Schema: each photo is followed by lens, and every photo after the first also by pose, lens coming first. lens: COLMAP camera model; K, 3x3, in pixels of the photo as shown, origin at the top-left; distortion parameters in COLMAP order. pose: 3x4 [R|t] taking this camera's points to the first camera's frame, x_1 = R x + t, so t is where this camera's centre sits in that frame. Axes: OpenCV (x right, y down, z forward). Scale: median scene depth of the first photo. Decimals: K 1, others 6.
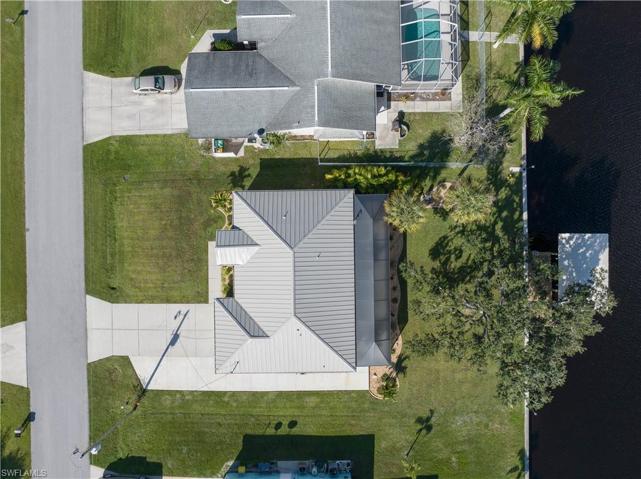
lens RADIAL K [[461.2, 0, 320.5], [0, 461.2, 239.5], [0, 0, 1]] dist [-0.027315, 0.000854]
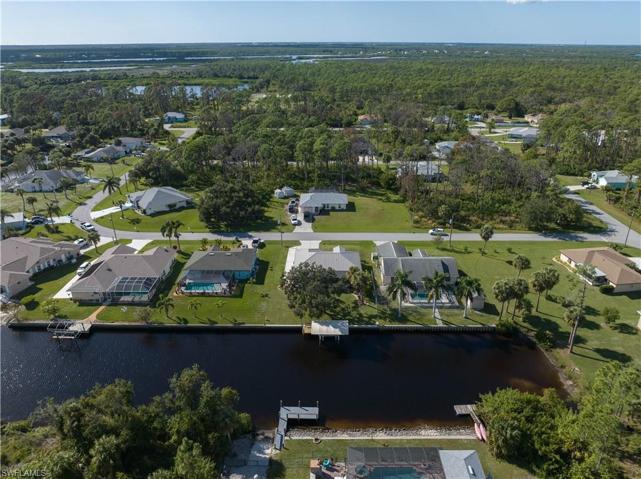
lens RADIAL K [[461.2, 0, 320.5], [0, 461.2, 239.5], [0, 0, 1]] dist [-0.027315, 0.000854]
pose [[-0.026389, 0.408697, -0.912289, 2.234399], [-0.999564, -0.022913, 0.018649, 0.080087], [-0.013281, 0.912383, 0.409123, -0.226520]]
